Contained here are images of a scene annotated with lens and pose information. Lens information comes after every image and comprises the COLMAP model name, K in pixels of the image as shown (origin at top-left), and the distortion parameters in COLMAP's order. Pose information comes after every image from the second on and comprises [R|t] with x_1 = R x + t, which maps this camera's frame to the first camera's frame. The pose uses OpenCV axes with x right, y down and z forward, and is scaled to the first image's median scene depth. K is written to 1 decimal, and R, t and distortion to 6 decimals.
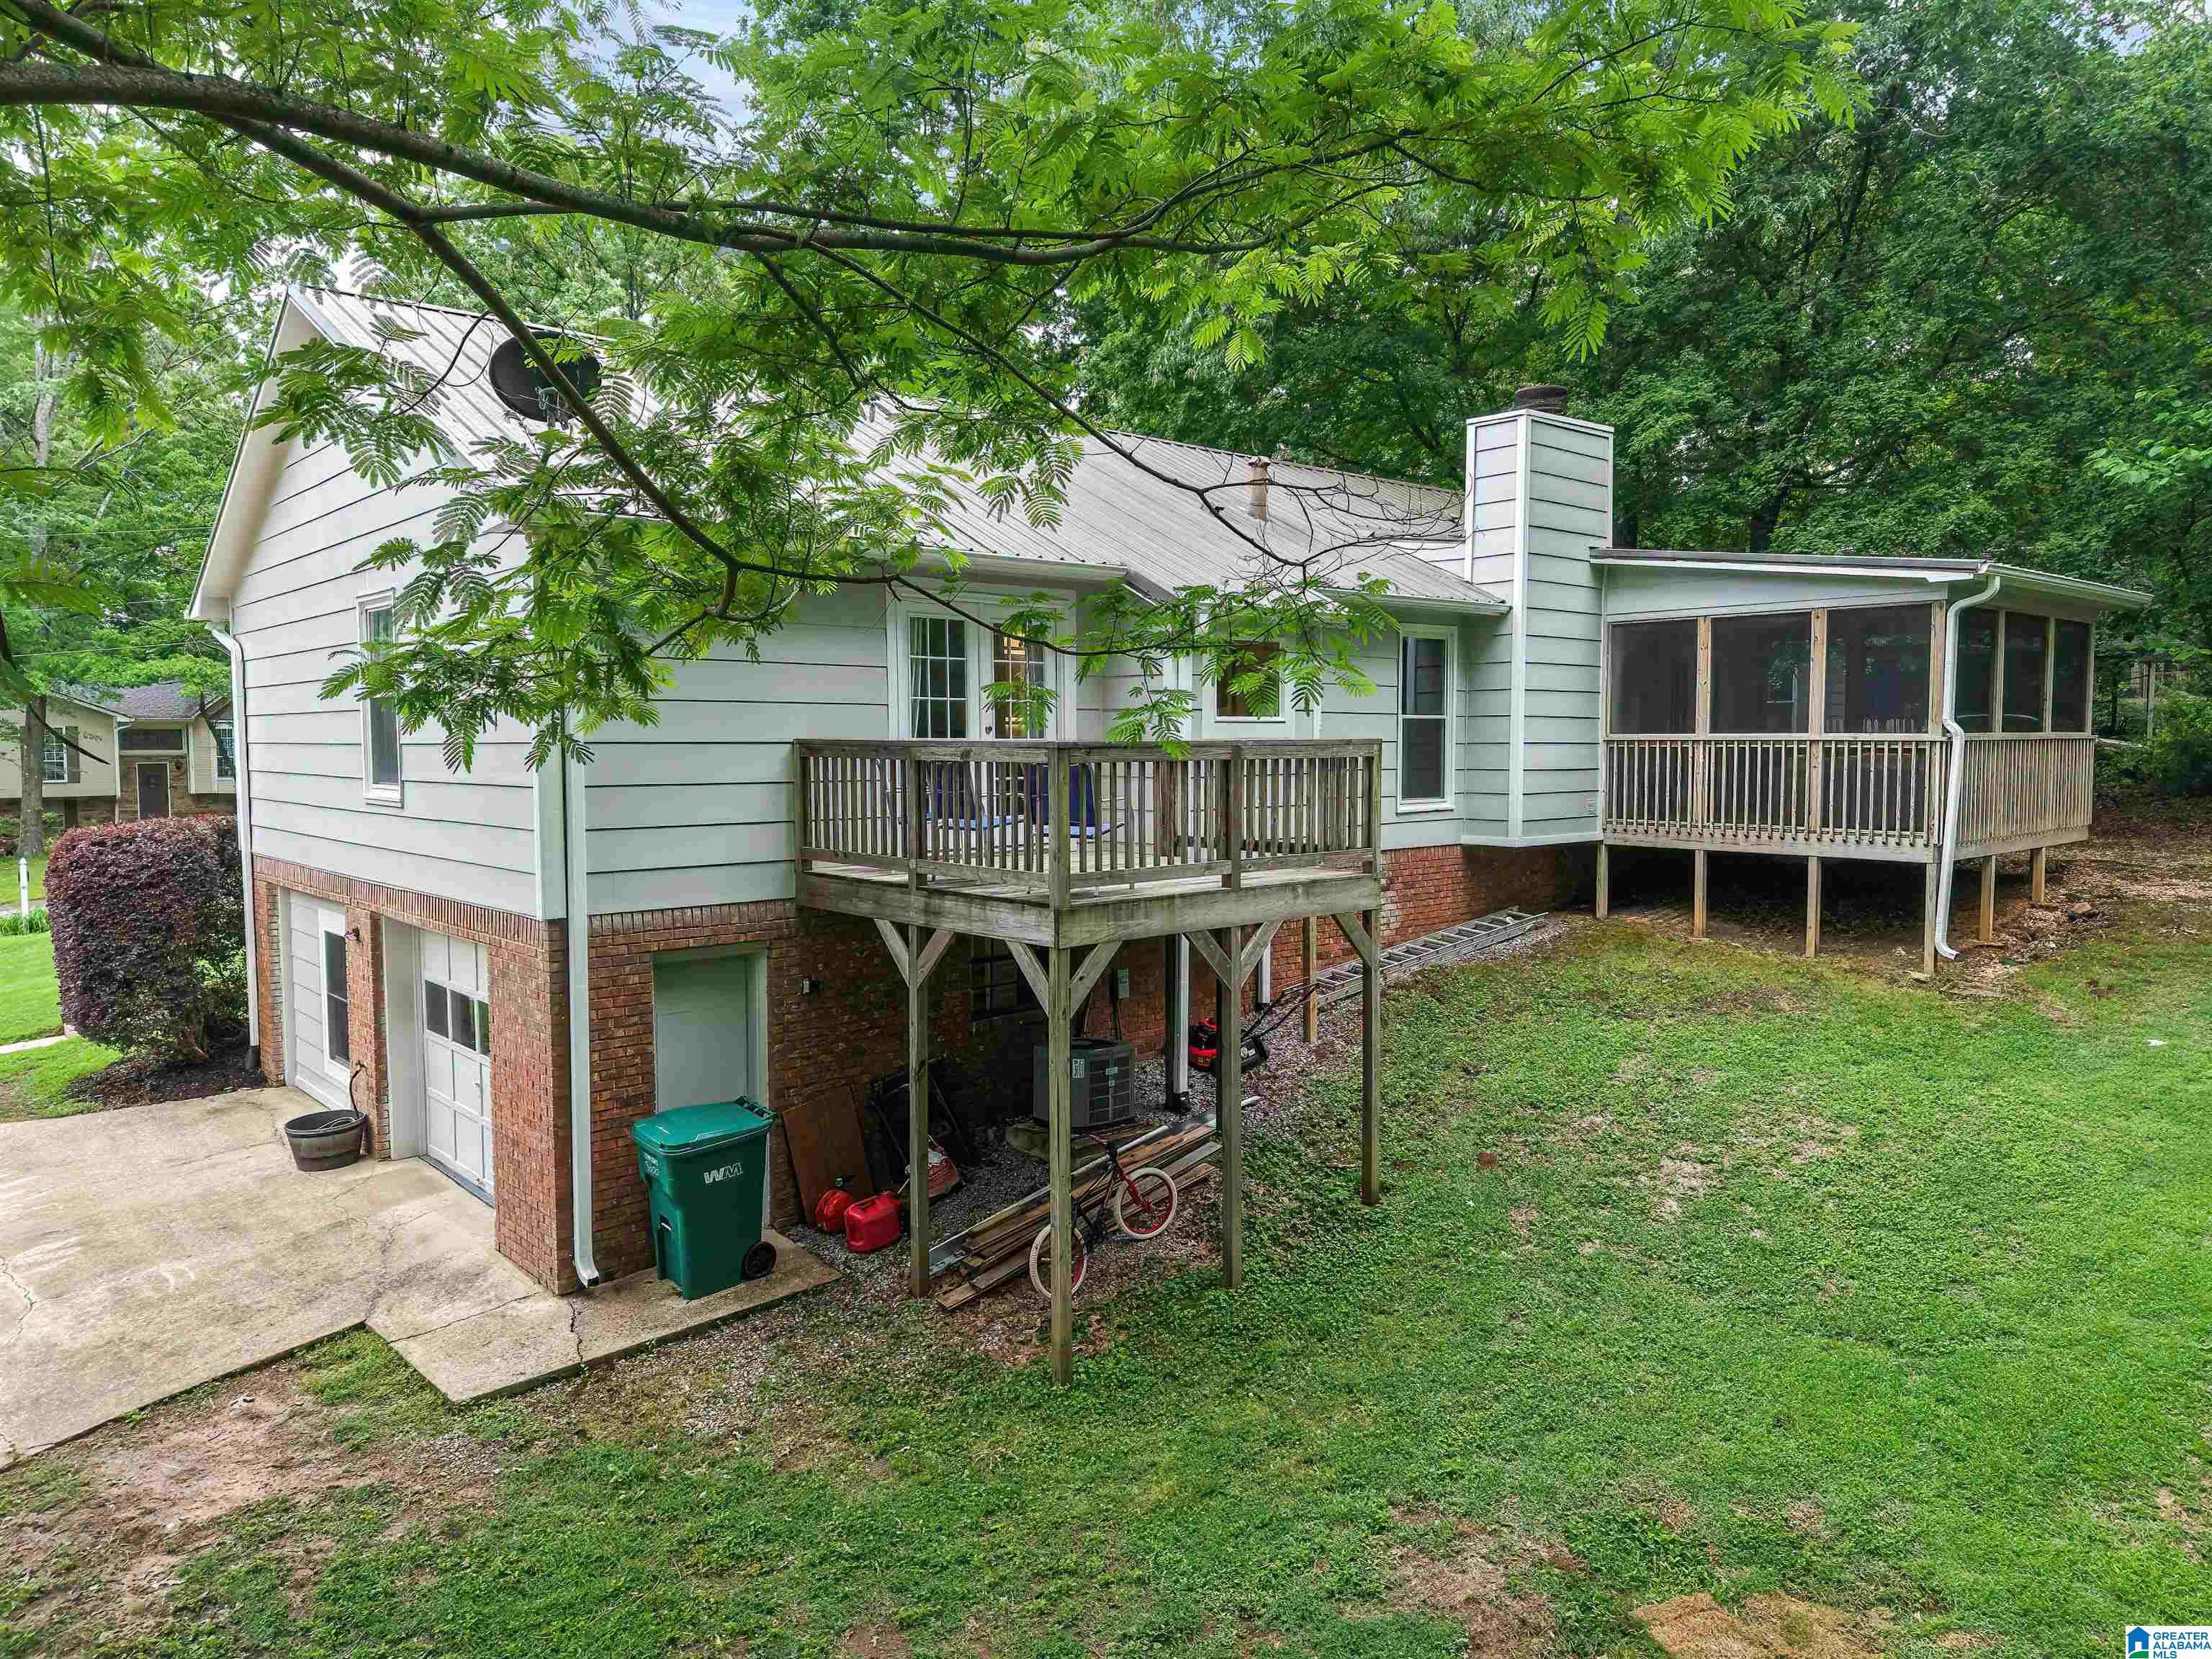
lens RADIAL K [[1488.7, 0, 1106.4], [0, 1488.7, 834.3], [0, 0, 1]] dist [0.017733, -0.006992]
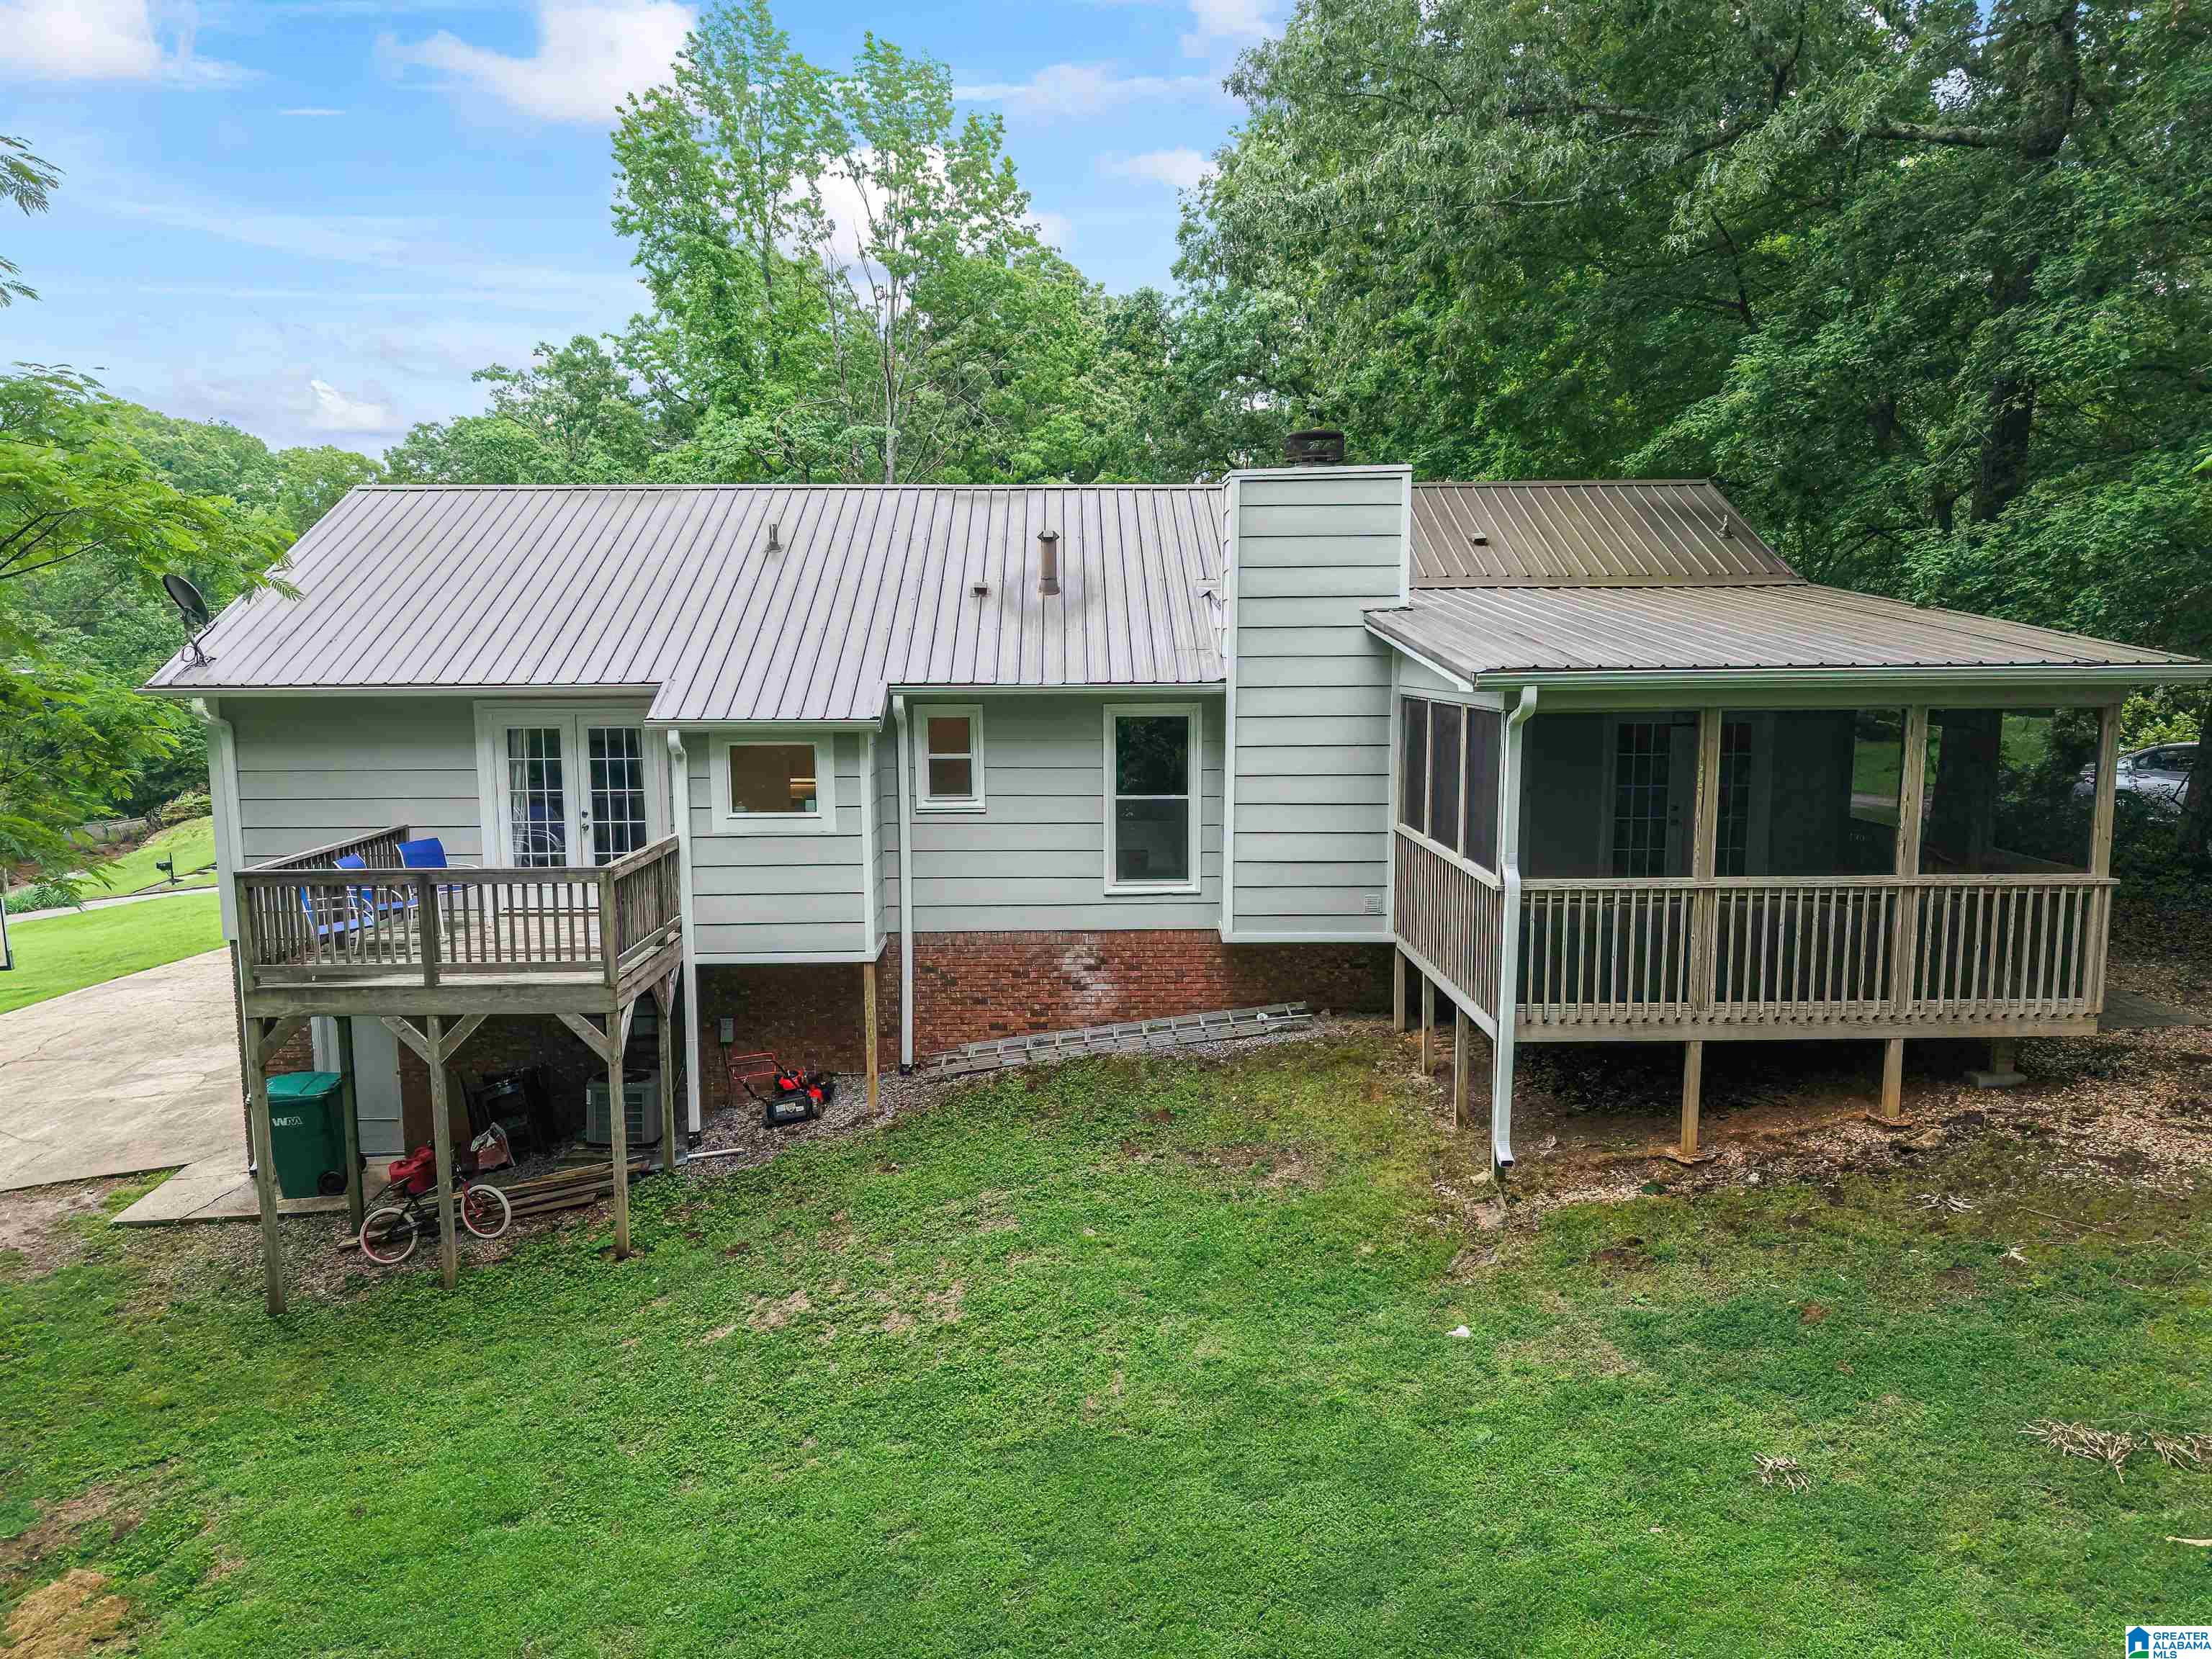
lens RADIAL K [[1488.7, 0, 1107.2], [0, 1488.7, 834.0], [0, 0, 1]] dist [0.017733, -0.006992]
pose [[0.774660, 0.083758, -0.626806, 0.808201], [-0.040278, 0.995712, 0.083275, -0.136005], [0.631094, -0.039263, 0.774712, 0.235415]]
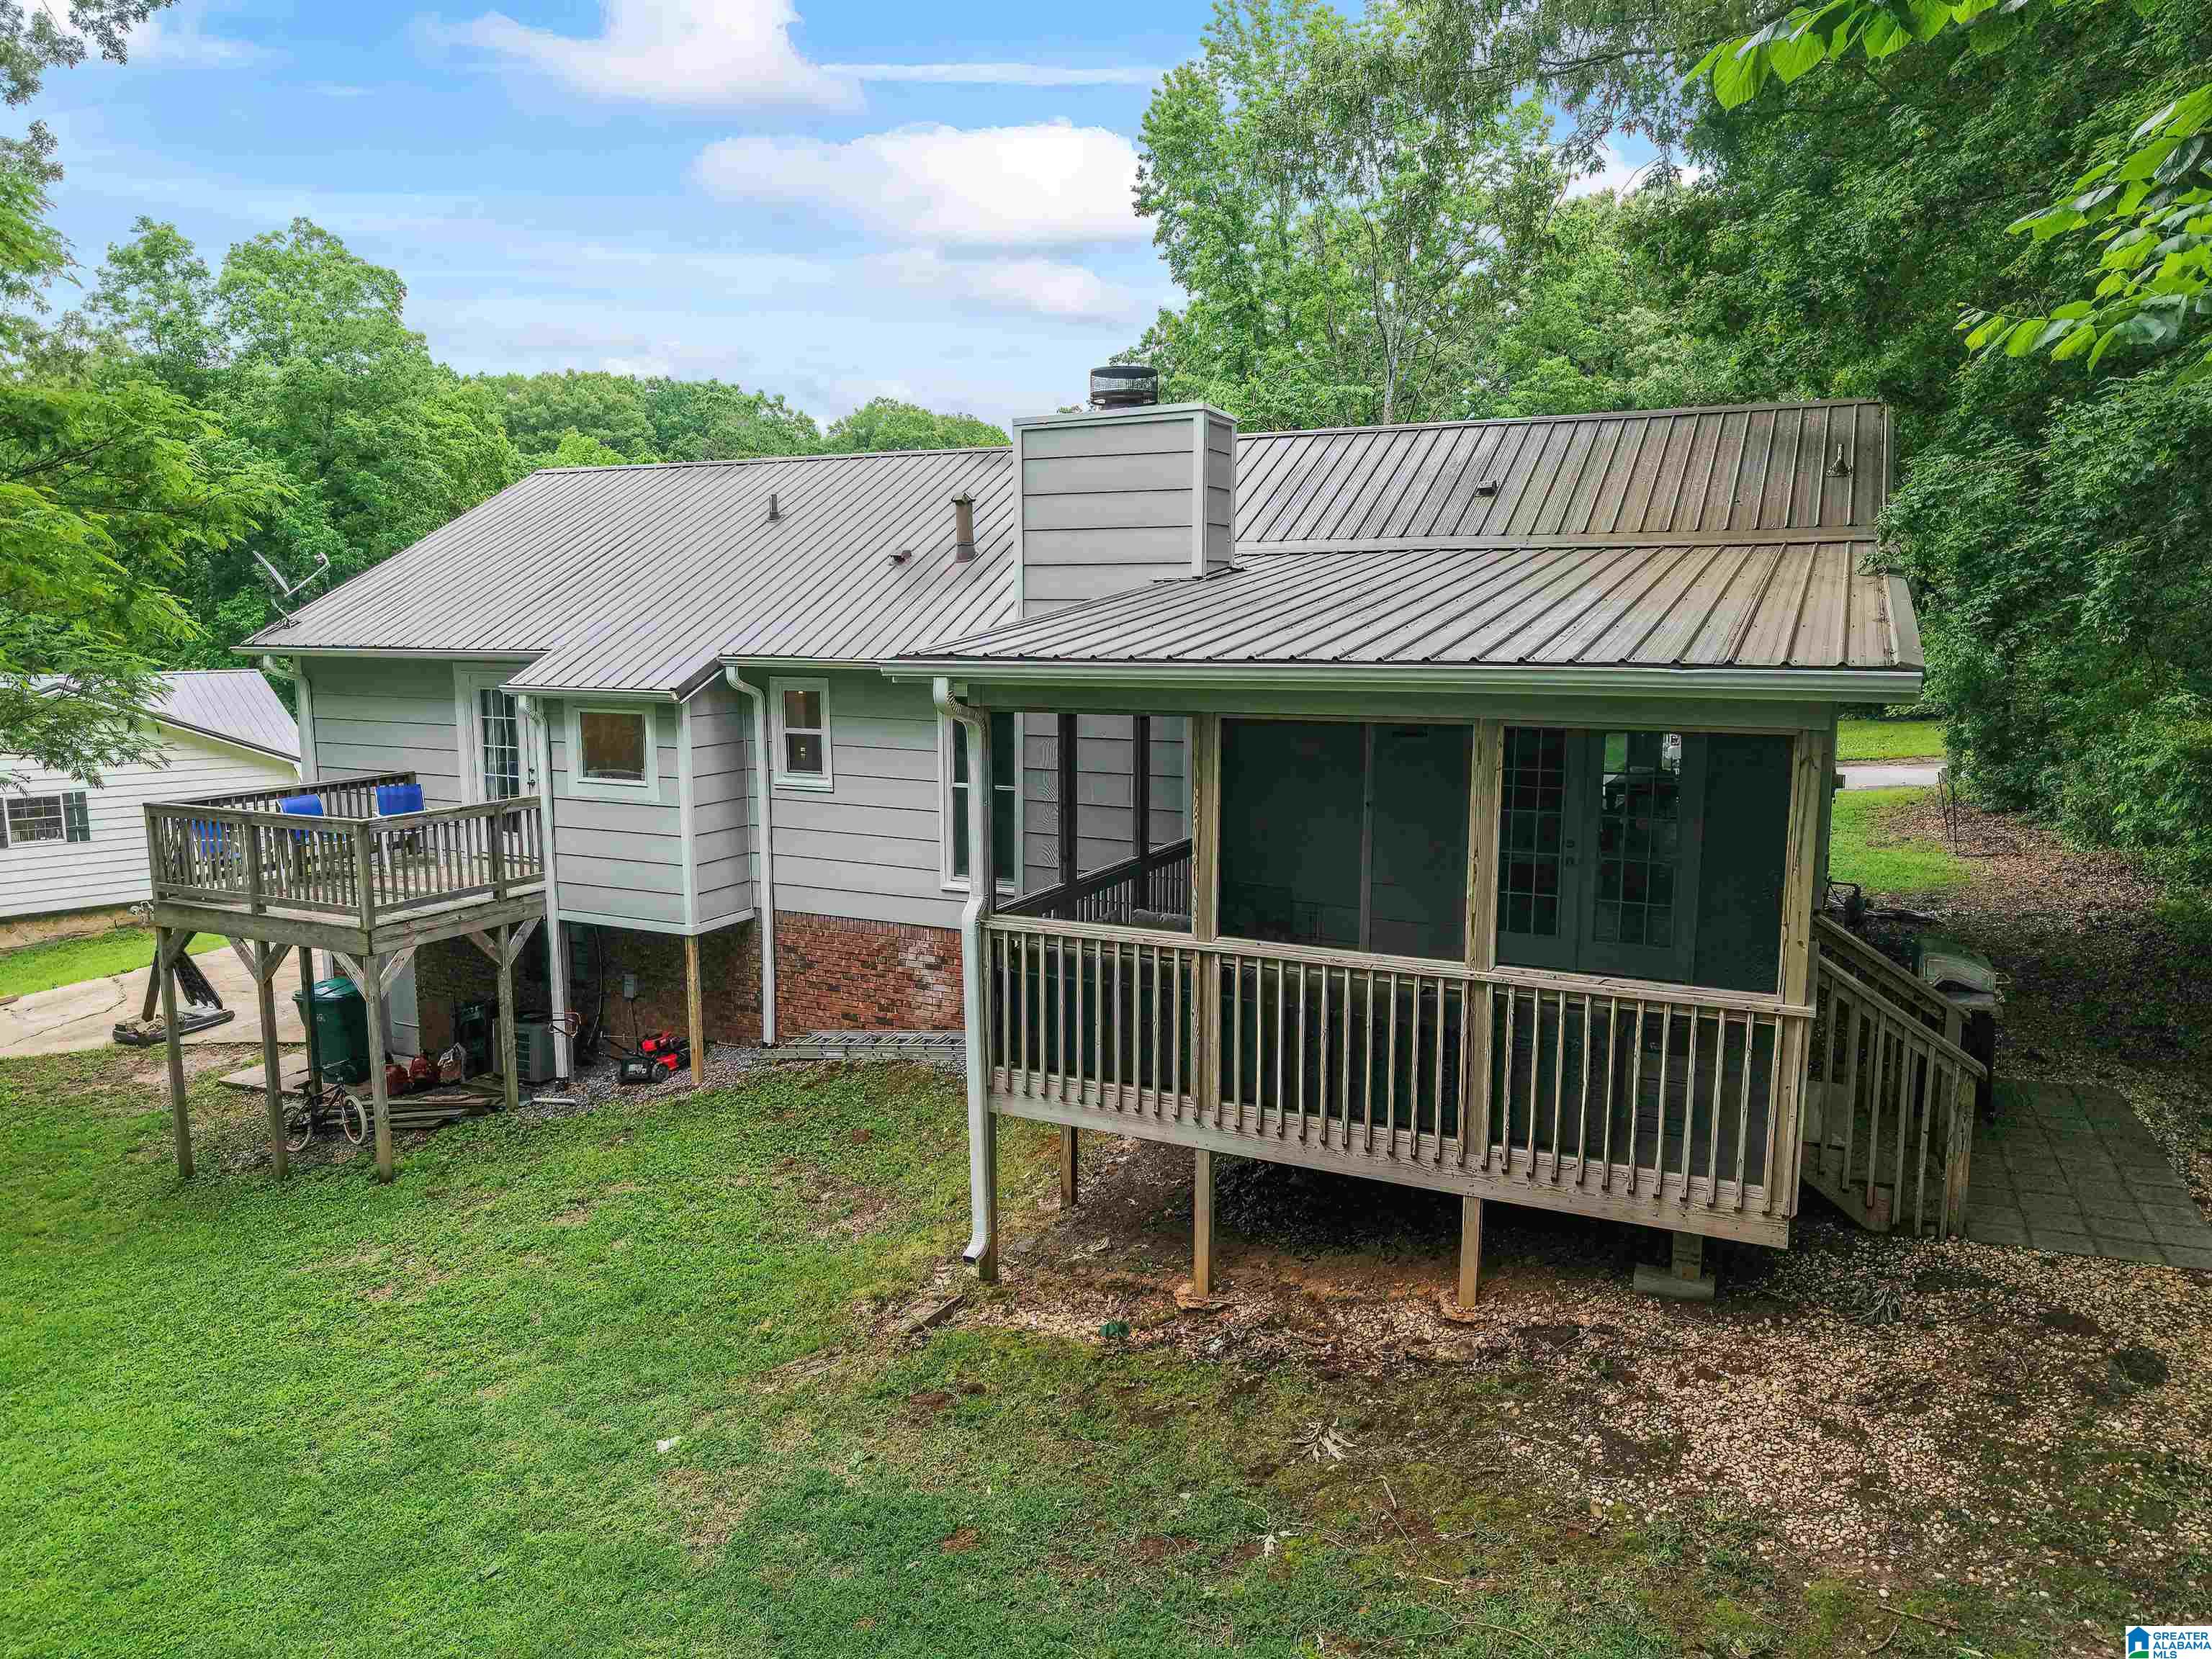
lens RADIAL K [[1488.7, 0, 1111.2], [0, 1488.7, 821.3], [0, 0, 1]] dist [0.017733, -0.006992]
pose [[0.402105, 0.137106, -0.905270, 1.048977], [-0.063218, 0.990523, 0.121937, -0.171889], [0.913408, 0.008198, 0.406962, 0.719086]]
